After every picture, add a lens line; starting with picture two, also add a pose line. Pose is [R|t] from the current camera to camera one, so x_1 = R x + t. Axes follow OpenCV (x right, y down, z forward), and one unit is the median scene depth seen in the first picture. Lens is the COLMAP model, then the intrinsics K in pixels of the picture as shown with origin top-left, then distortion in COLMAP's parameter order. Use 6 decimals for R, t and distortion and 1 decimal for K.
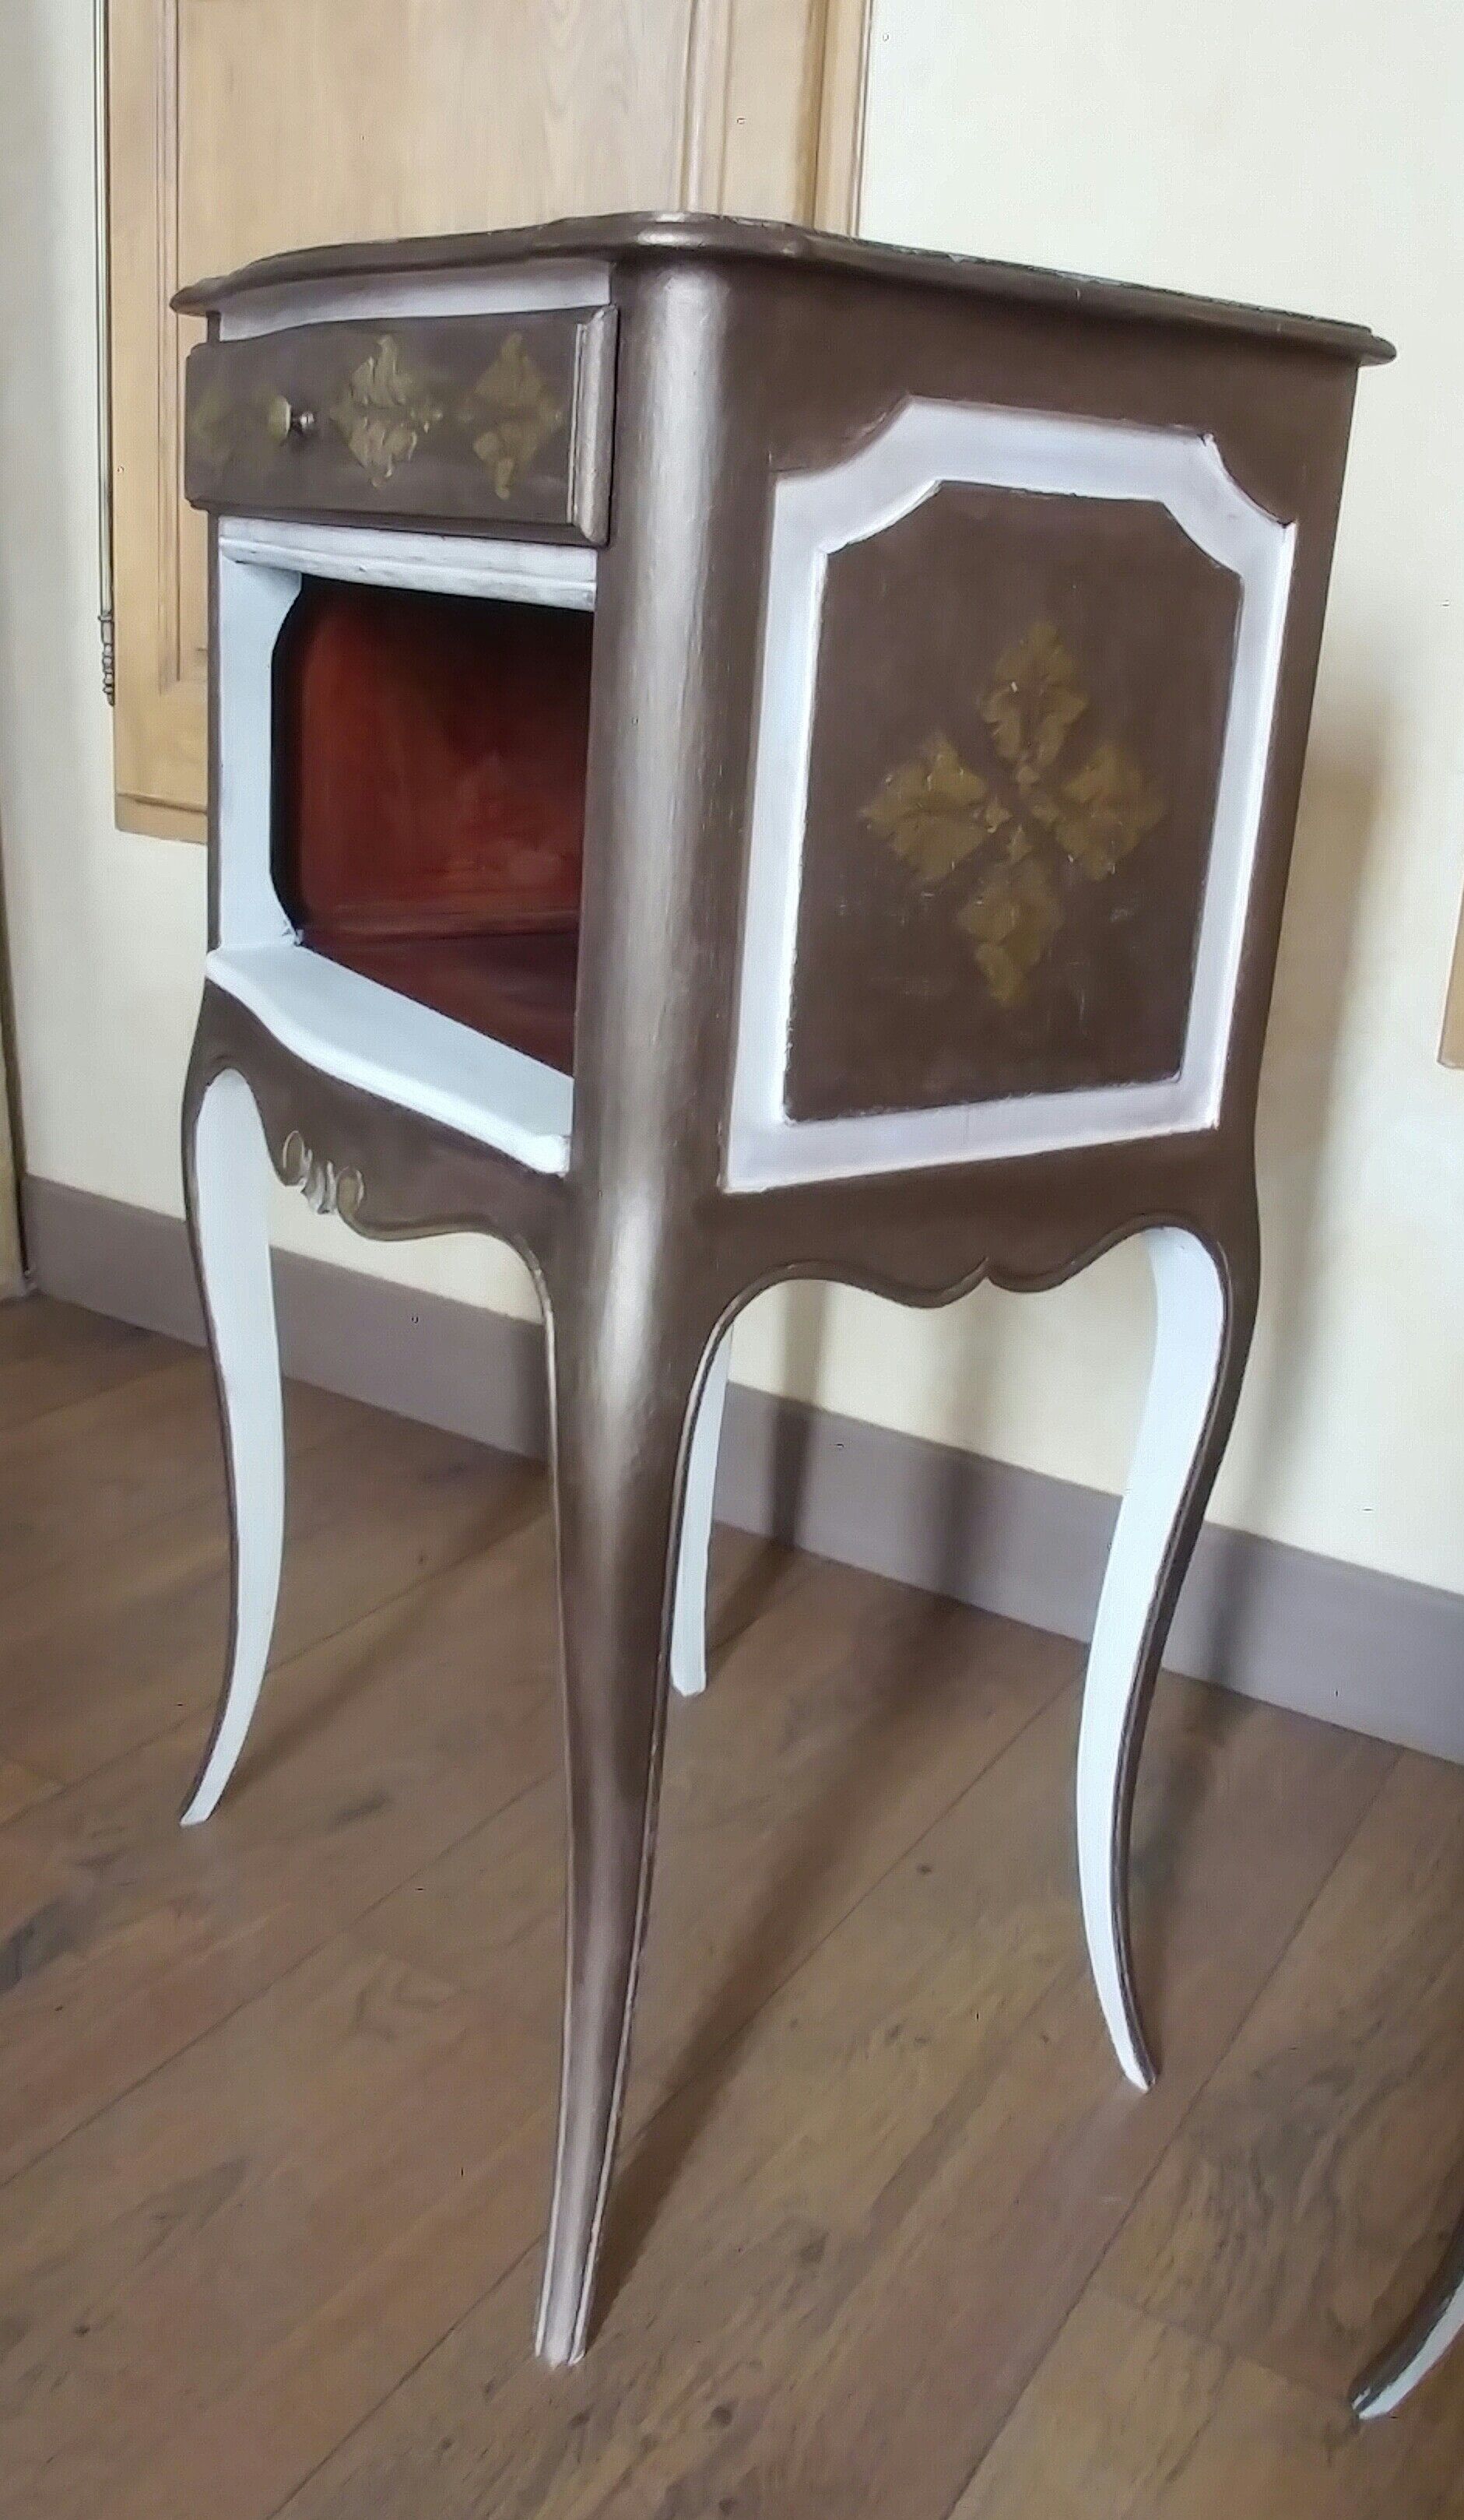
lens RADIAL K [[2264.9, 0, 732.0], [0, 2264.9, 1260.0], [0, 0, 1]] dist [0.010292, 0.014359]
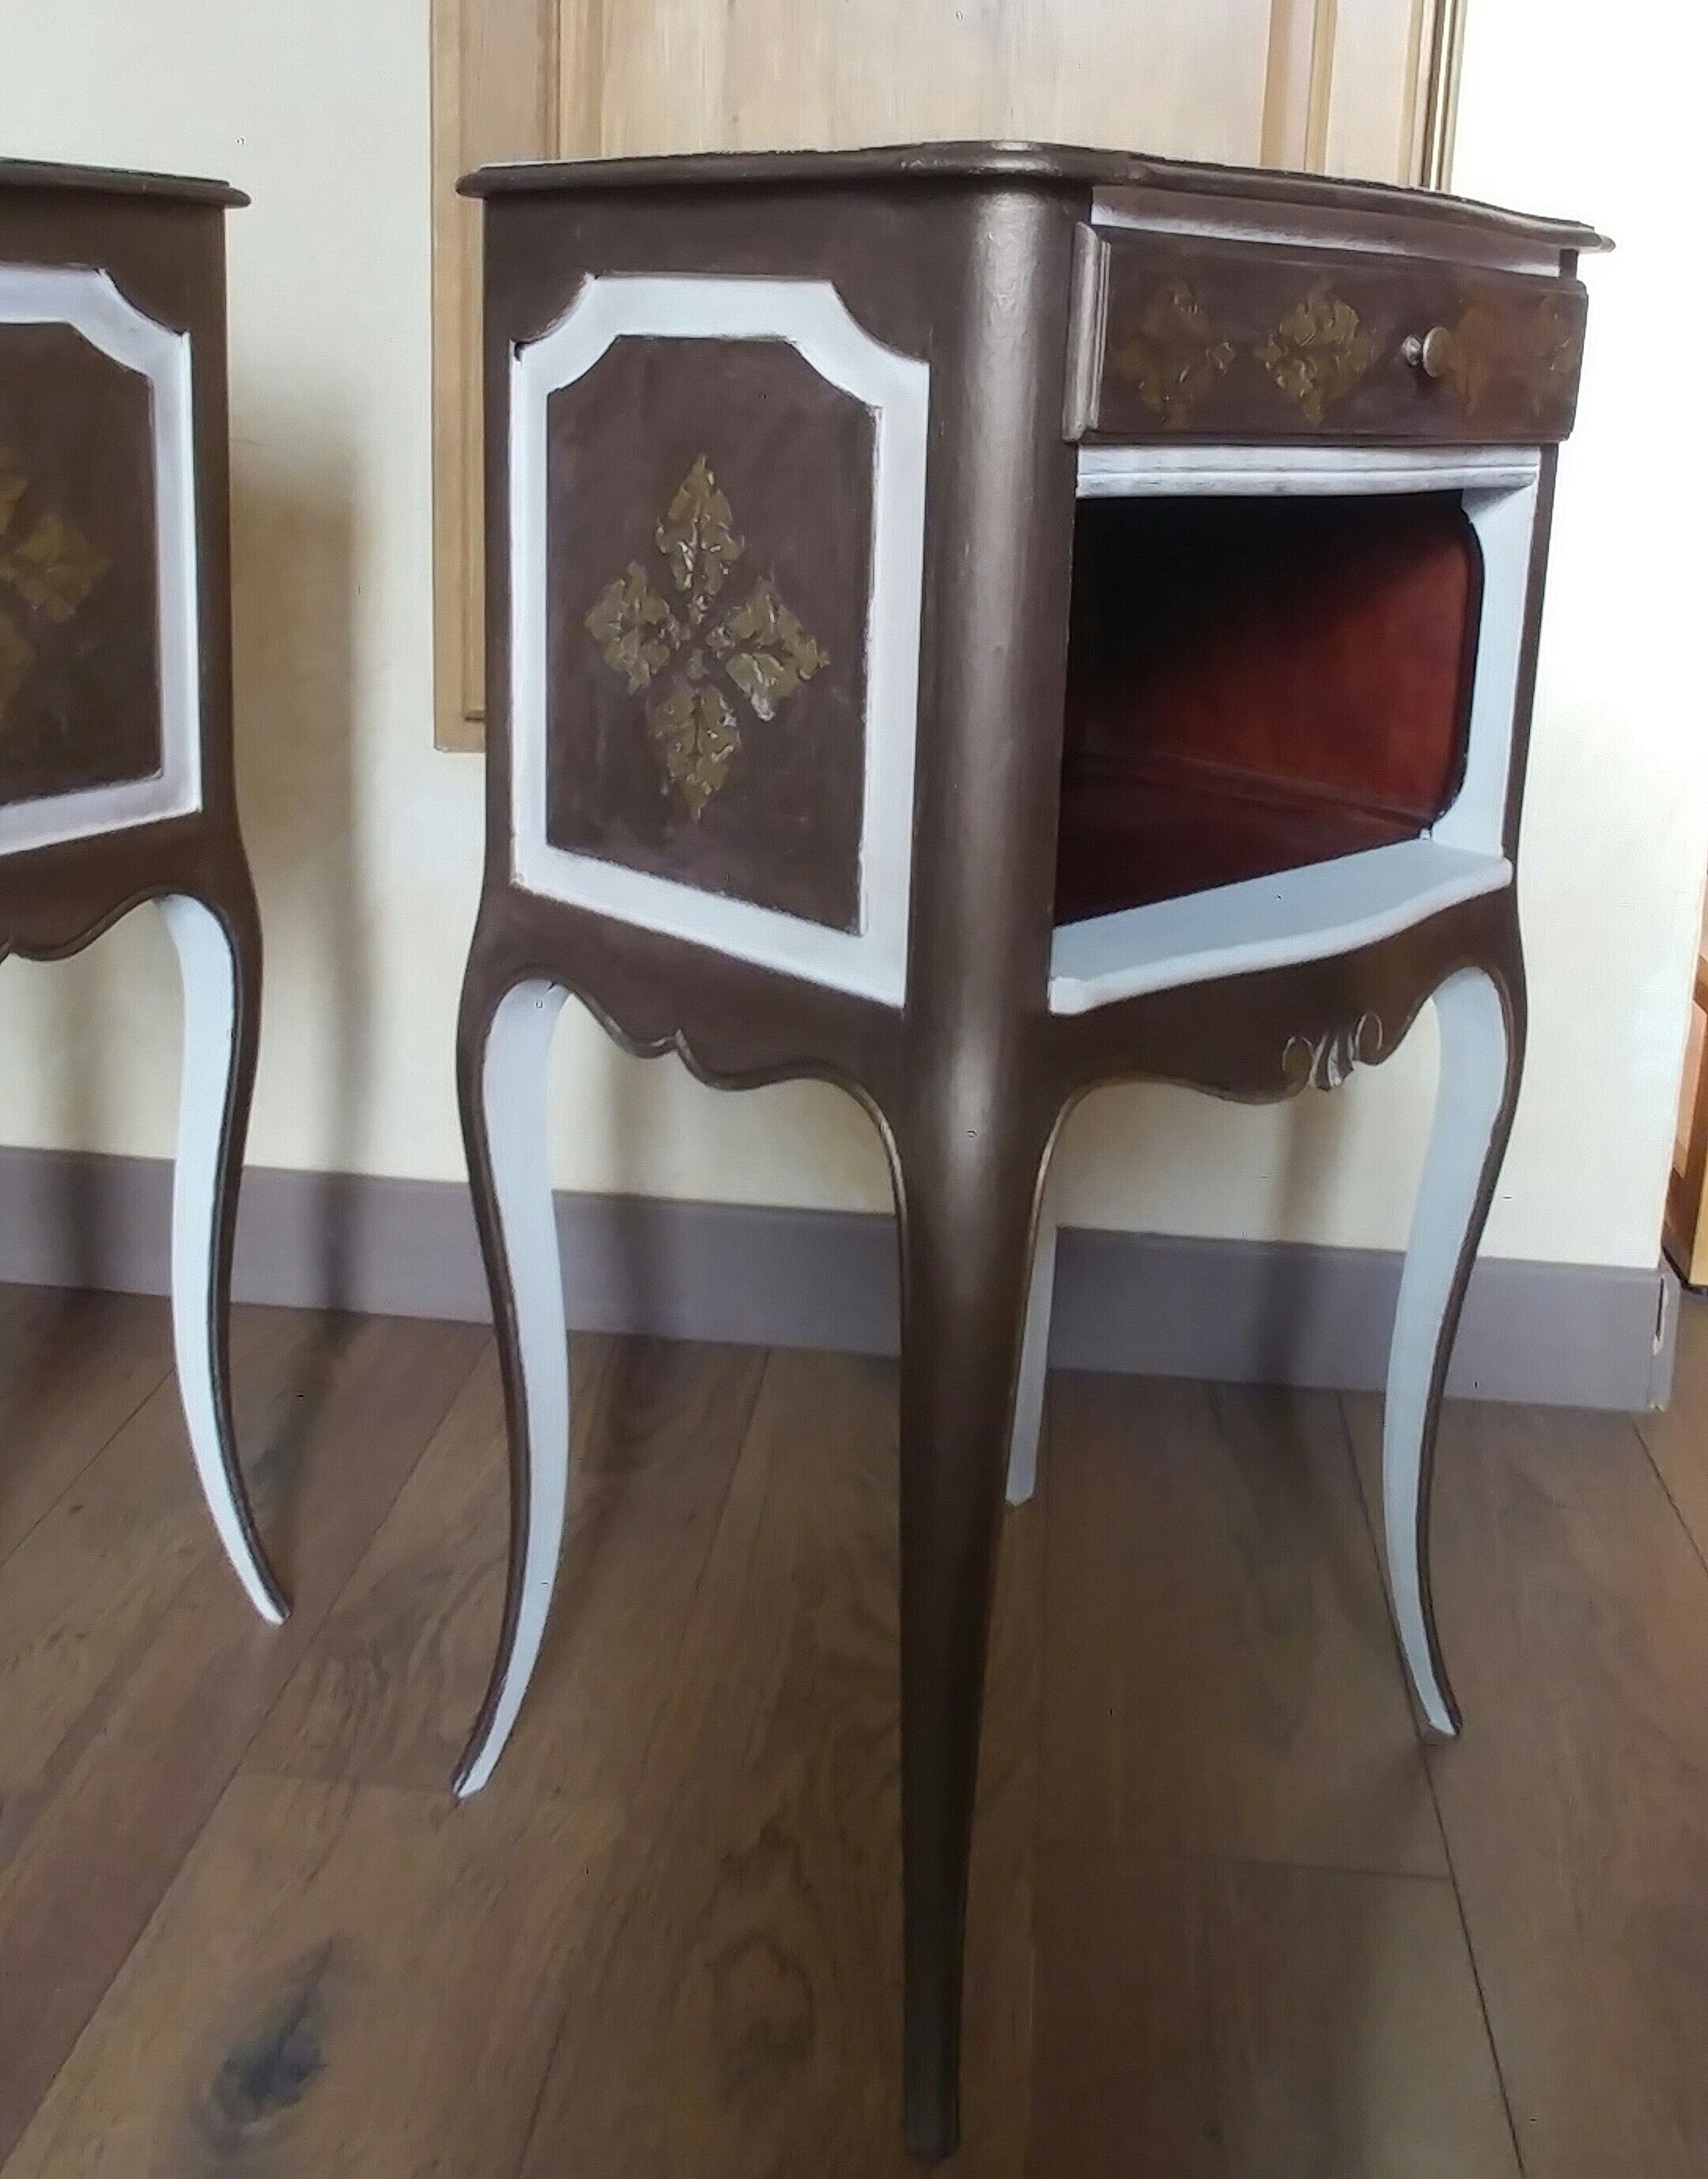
lens RADIAL K [[2219.4, 0, 854.8], [0, 2219.4, 850.9], [0, 0, 1]] dist [-0.012733, -0.020726]
pose [[0.901921, -0.133441, 0.410771, 0.036644], [0.158392, 0.987003, -0.027146, 0.053579], [-0.401810, 0.089546, 0.911334, -0.249201]]
